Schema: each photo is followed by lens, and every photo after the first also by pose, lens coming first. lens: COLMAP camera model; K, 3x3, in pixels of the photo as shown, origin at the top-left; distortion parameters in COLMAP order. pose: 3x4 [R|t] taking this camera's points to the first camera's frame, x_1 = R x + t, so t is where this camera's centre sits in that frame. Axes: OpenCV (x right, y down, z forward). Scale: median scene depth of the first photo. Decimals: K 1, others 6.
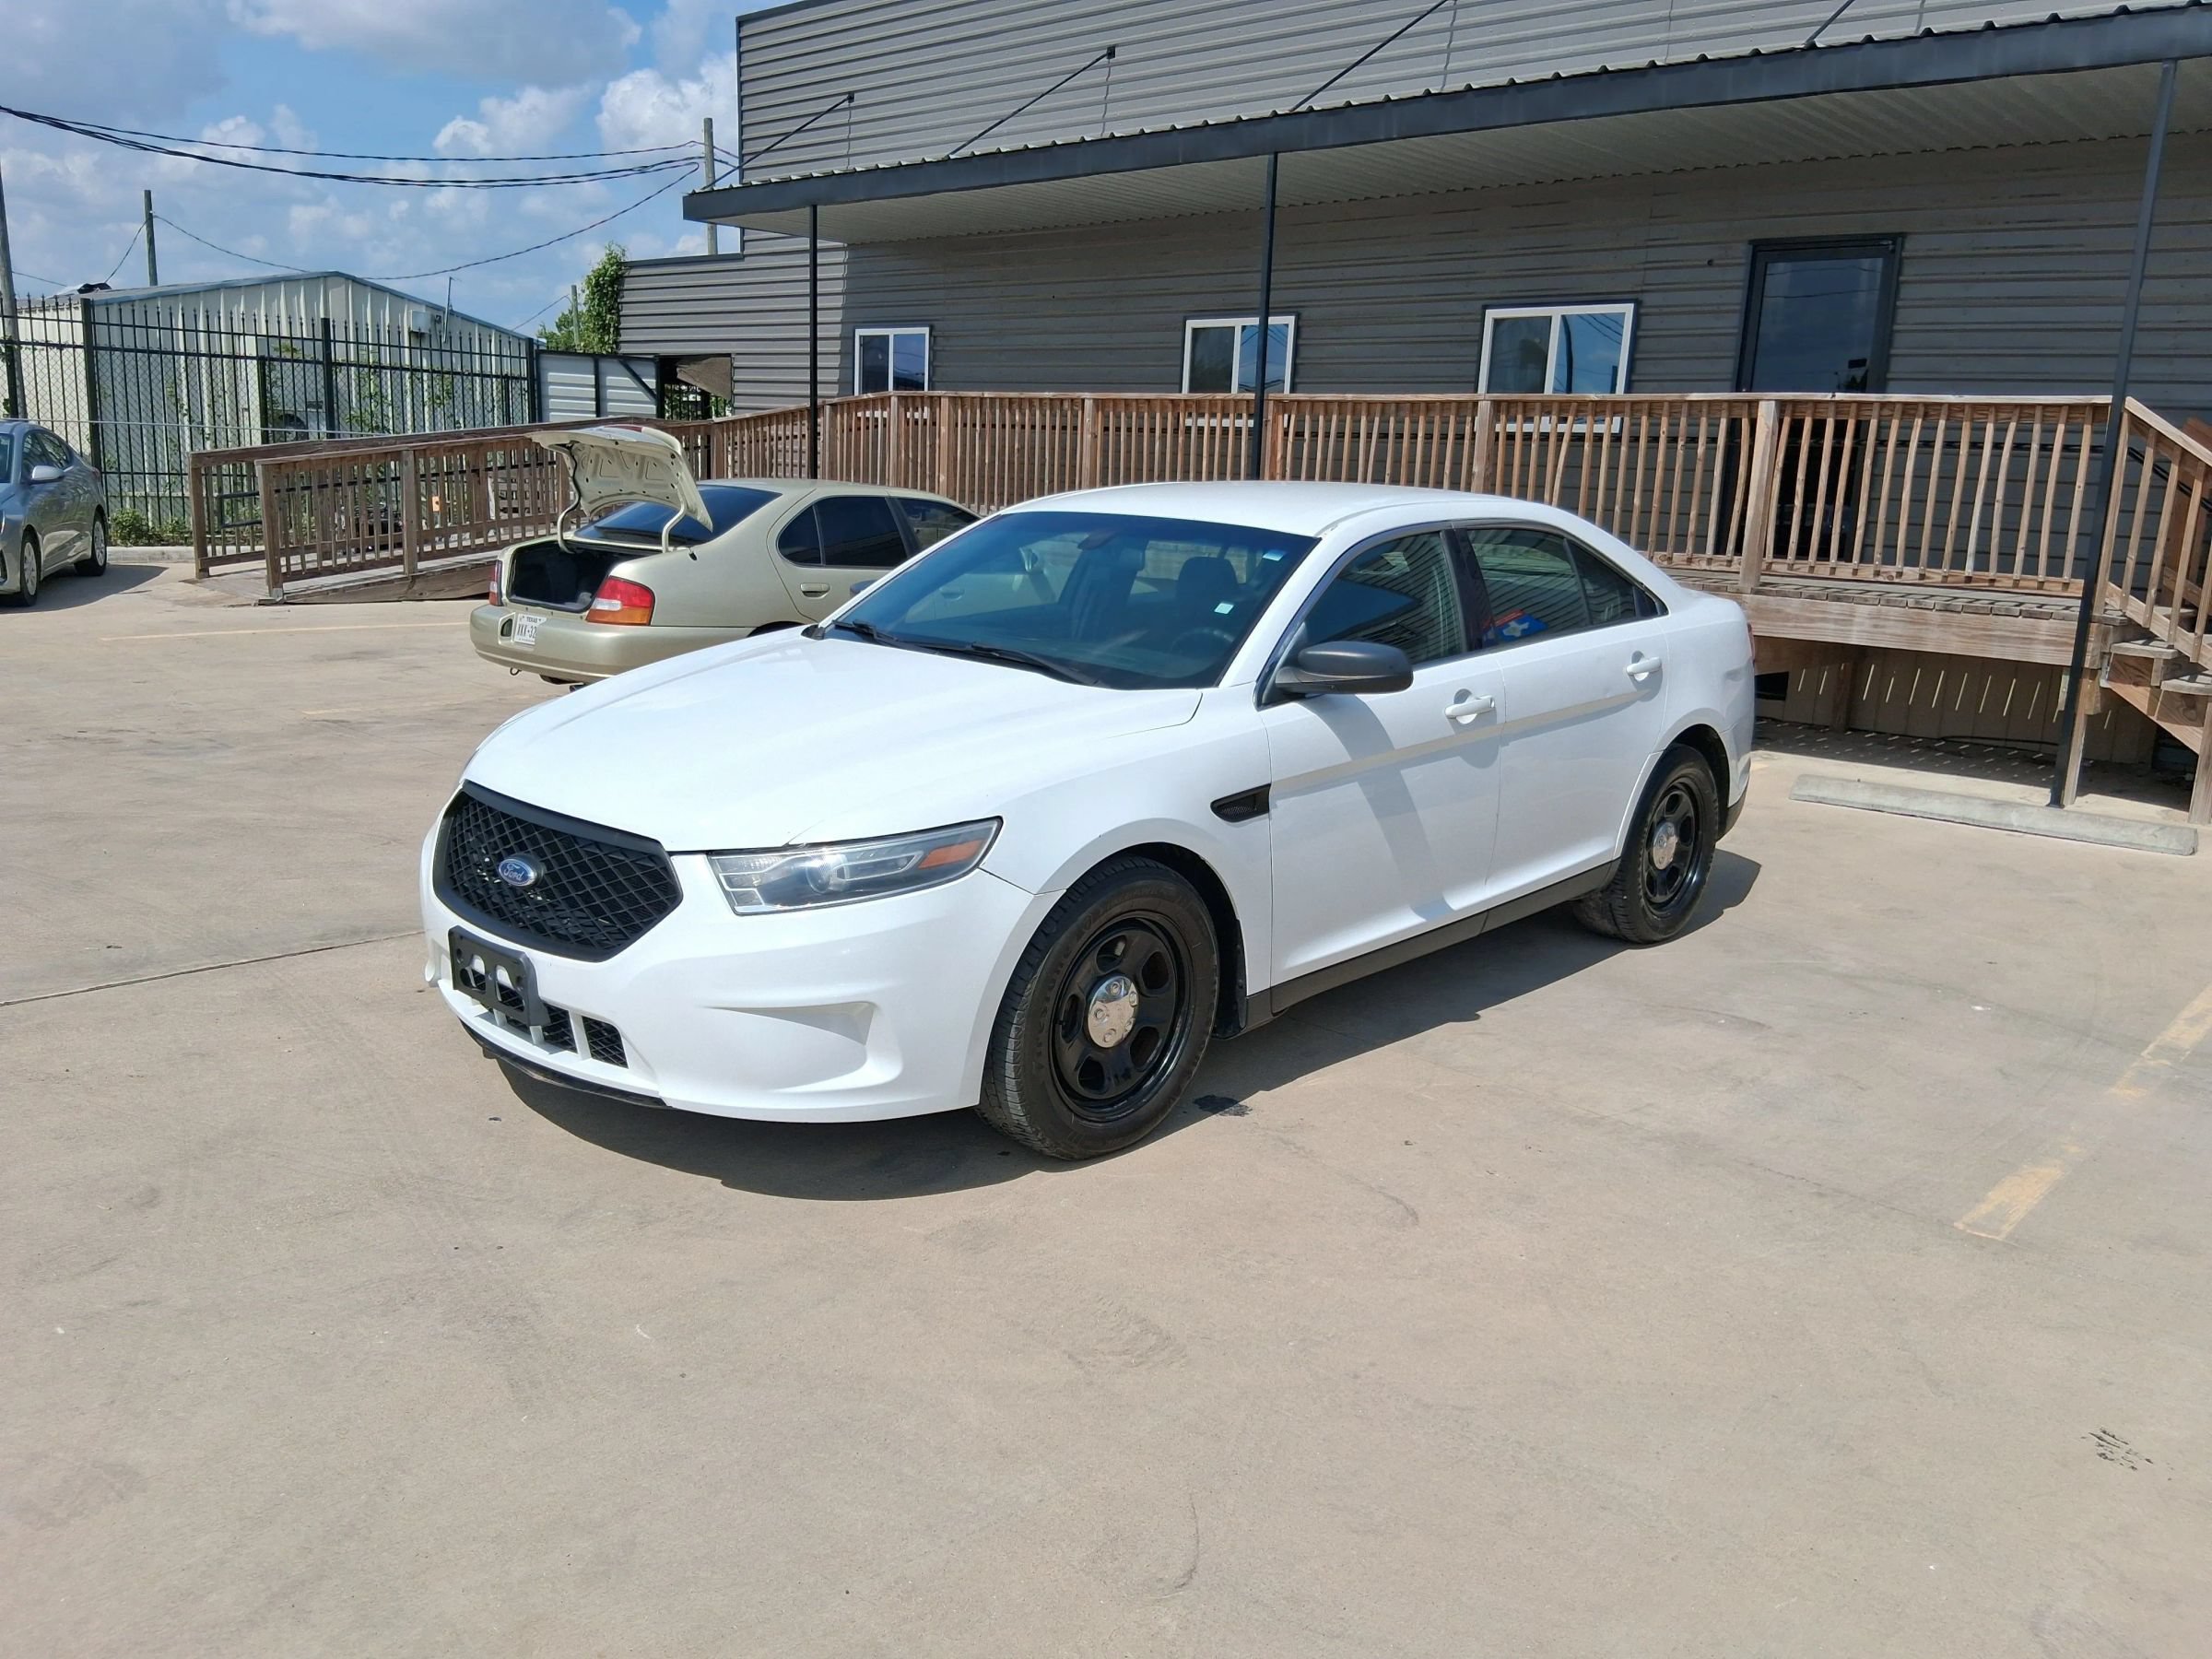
lens RADIAL K [[1673.3, 0, 1106.0], [0, 1673.3, 829.5], [0, 0, 1]] dist [0.108003, -0.198115]
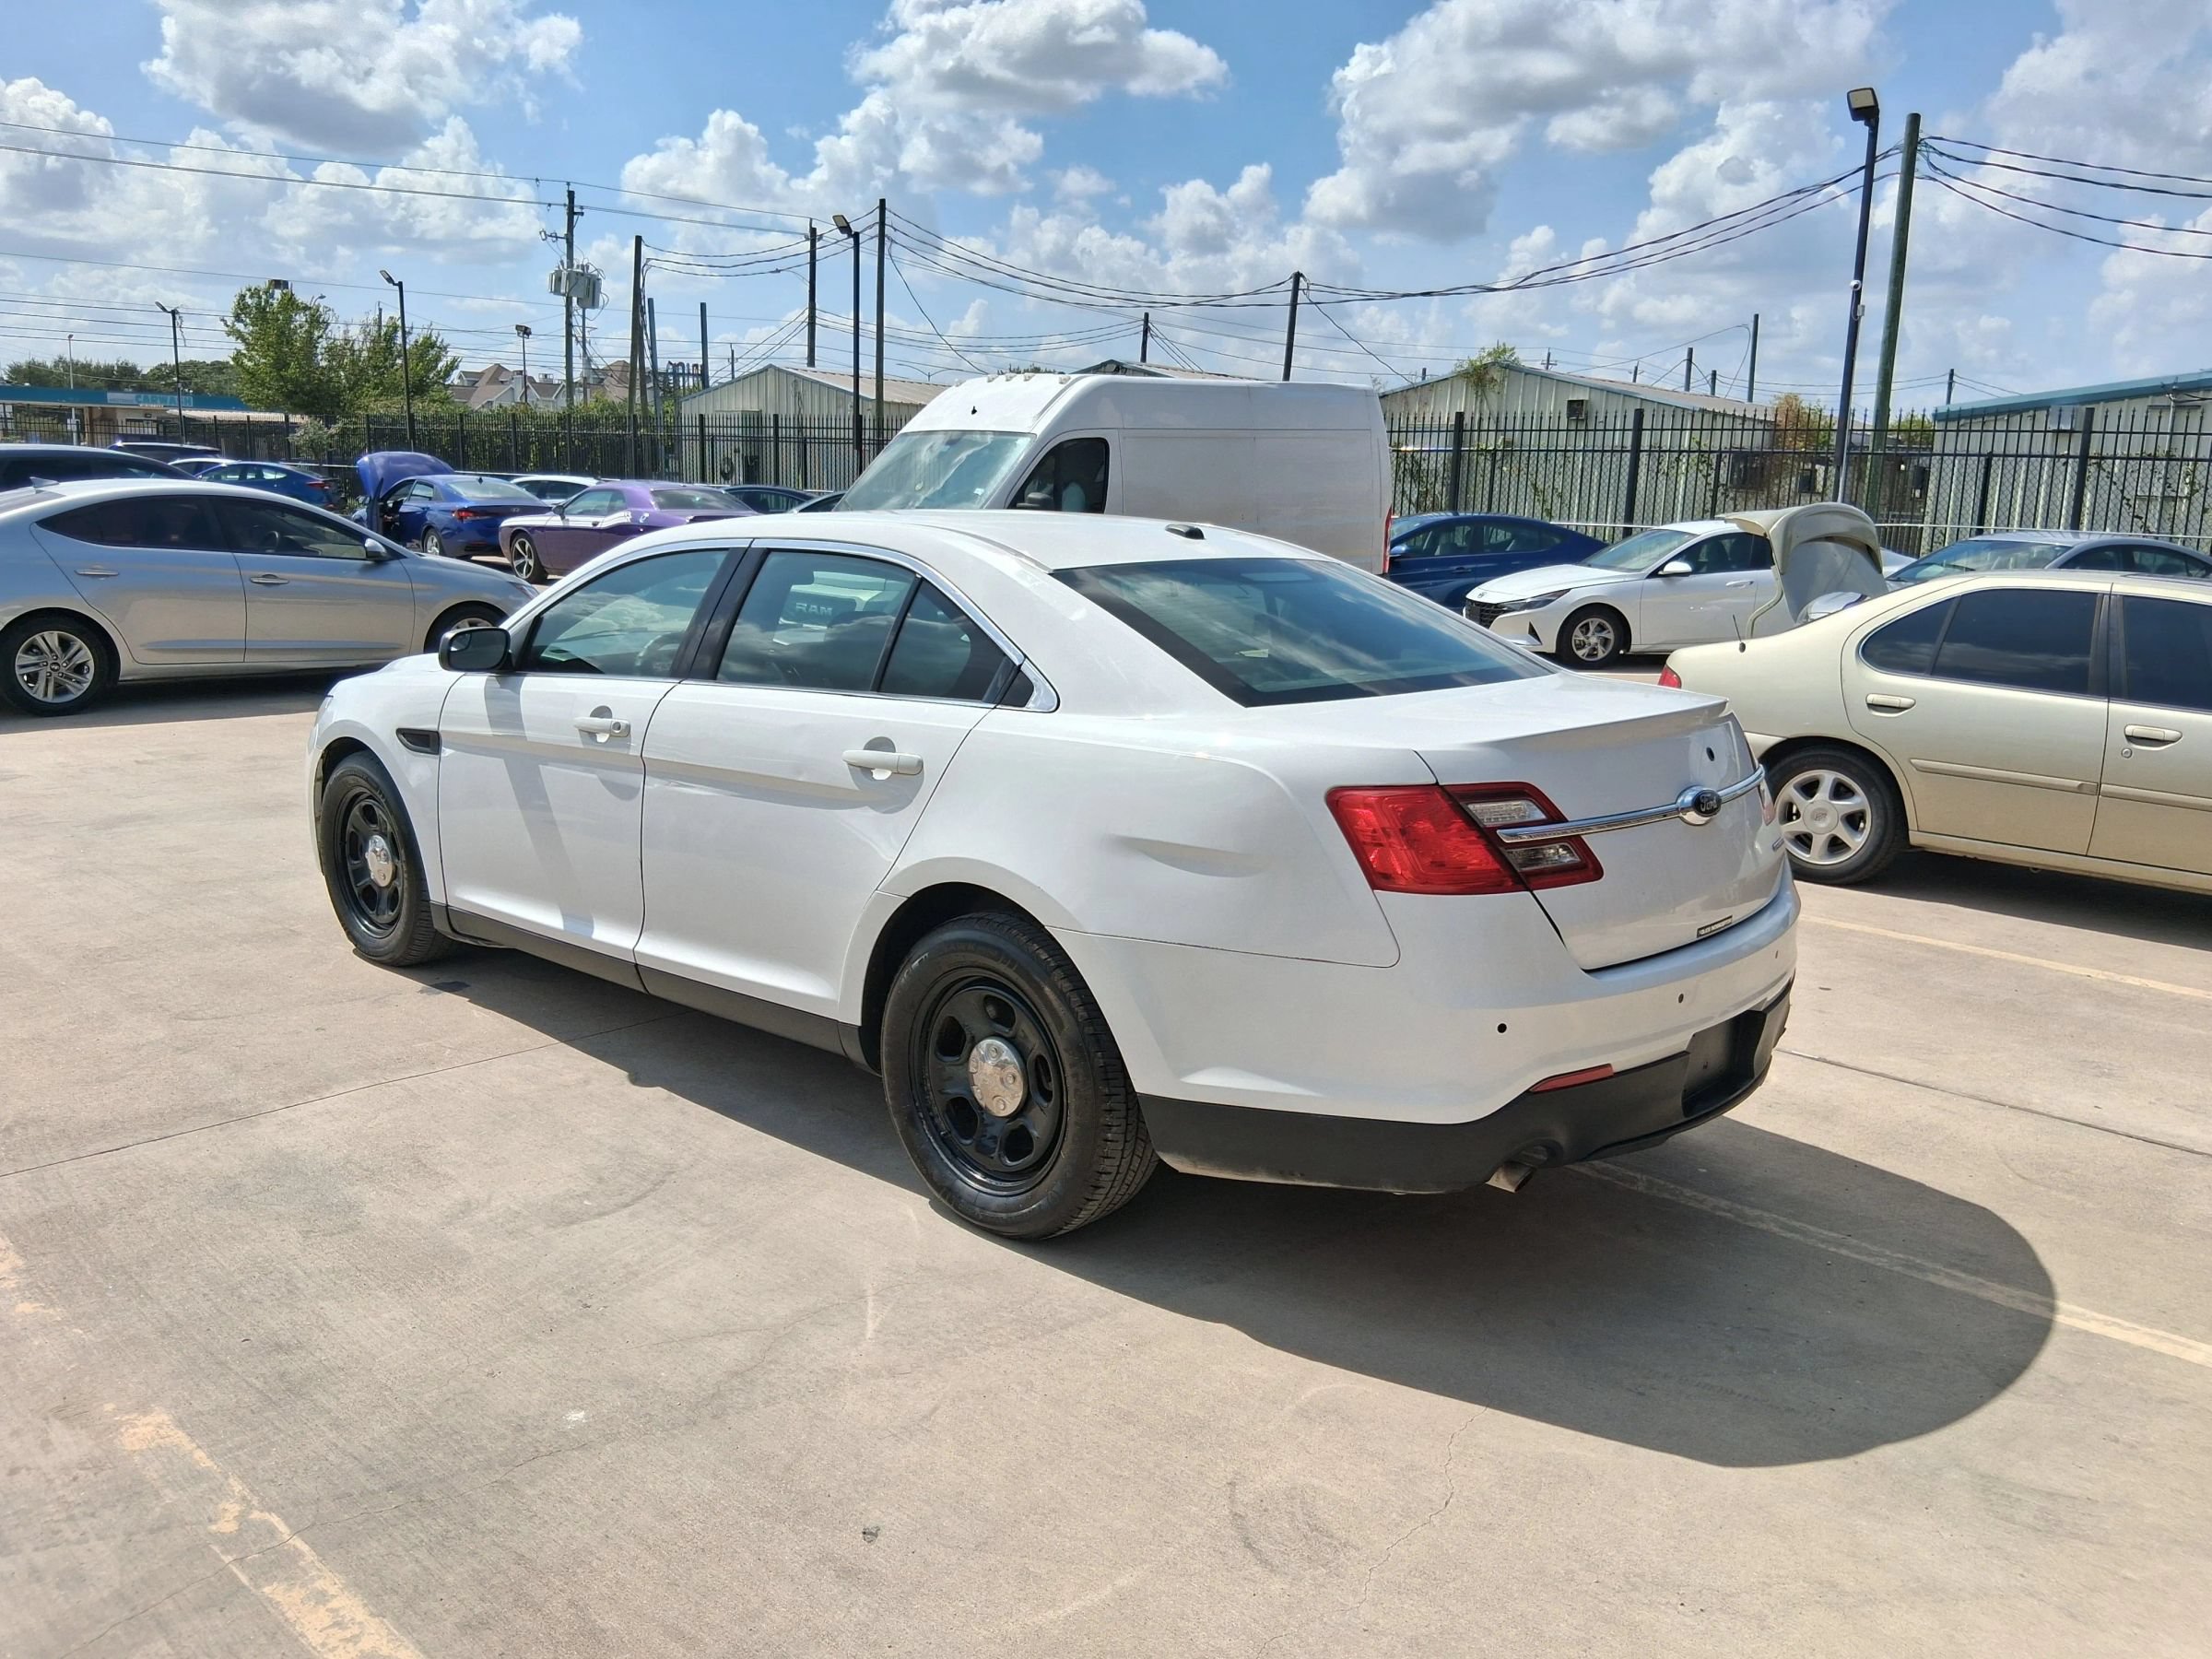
lens RADIAL K [[1681.6, 0, 1104.7], [0, 1681.6, 828.7], [0, 0, 1]] dist [0.086649, -0.155435]
pose [[0.014896, 0.150708, -0.988466, 0.727376], [-0.242776, 0.959538, 0.142639, -0.137707], [0.969968, 0.237851, 0.050882, 0.773395]]
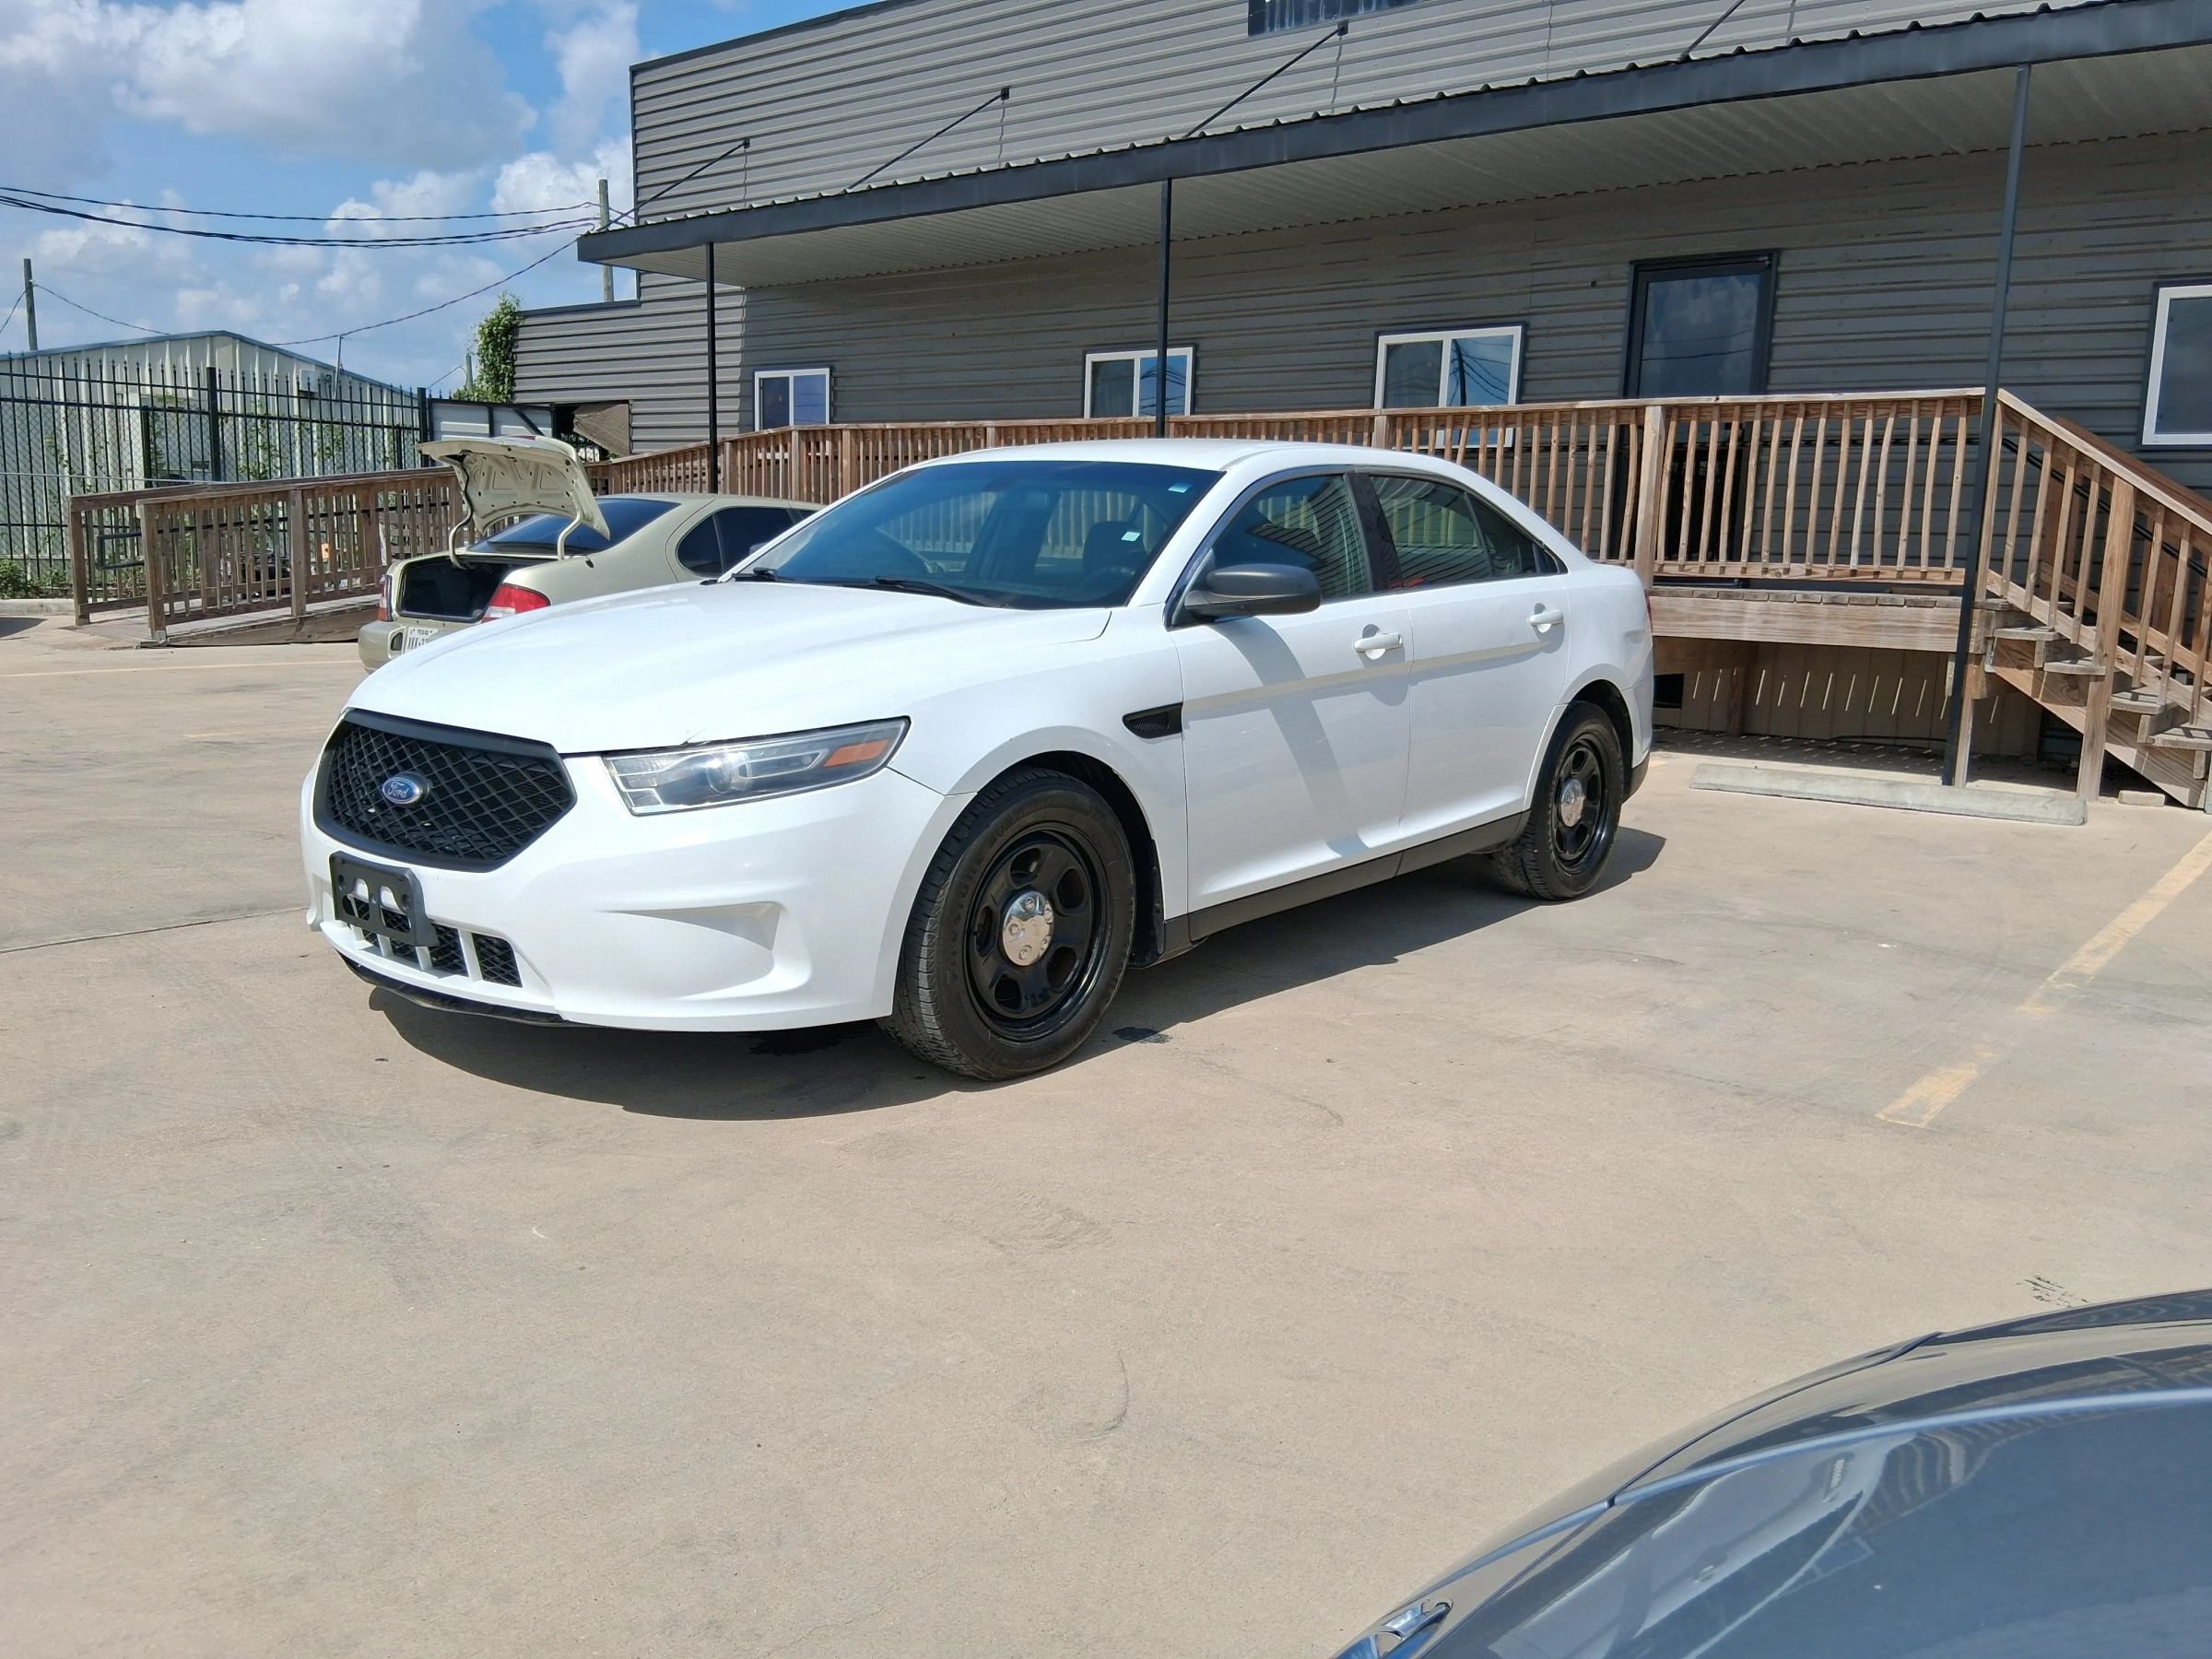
lens RADIAL K [[1671.8, 0, 1105.7], [0, 1671.8, 833.0], [0, 0, 1]] dist [0.101548, -0.179968]
pose [[0.998346, -0.022241, 0.053012, -0.000601], [0.024308, 0.998956, -0.038689, 0.046885], [-0.052096, 0.039914, 0.997844, 0.011017]]
